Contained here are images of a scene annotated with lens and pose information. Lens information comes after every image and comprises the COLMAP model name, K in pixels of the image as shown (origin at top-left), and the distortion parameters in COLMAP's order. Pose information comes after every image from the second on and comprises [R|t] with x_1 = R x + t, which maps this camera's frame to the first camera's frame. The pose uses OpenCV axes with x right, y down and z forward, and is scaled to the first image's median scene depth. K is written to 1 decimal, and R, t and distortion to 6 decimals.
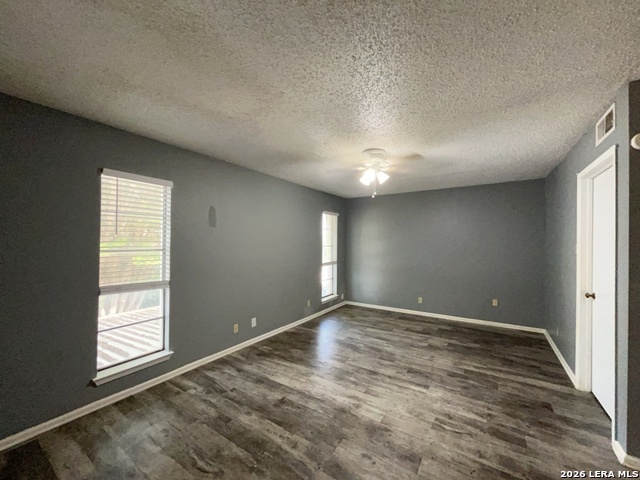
lens RADIAL K [[258.8, 0, 321.9], [0, 258.8, 240.1], [0, 0, 1]] dist [0.000465, 0.000032]
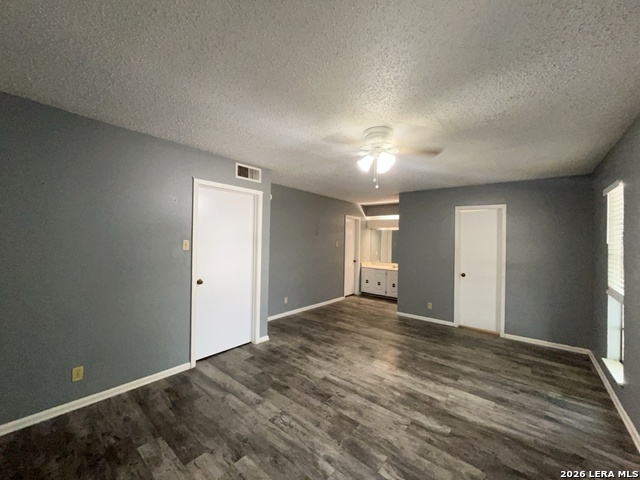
lens RADIAL K [[258.8, 0, 321.9], [0, 258.8, 240.1], [0, 0, 1]] dist [0.000465, 0.000032]
pose [[-0.993567, -0.027860, 0.109764, 0.309564], [-0.029053, 0.999535, -0.009284, 0.009930], [-0.109455, -0.012413, -0.993914, 2.030468]]
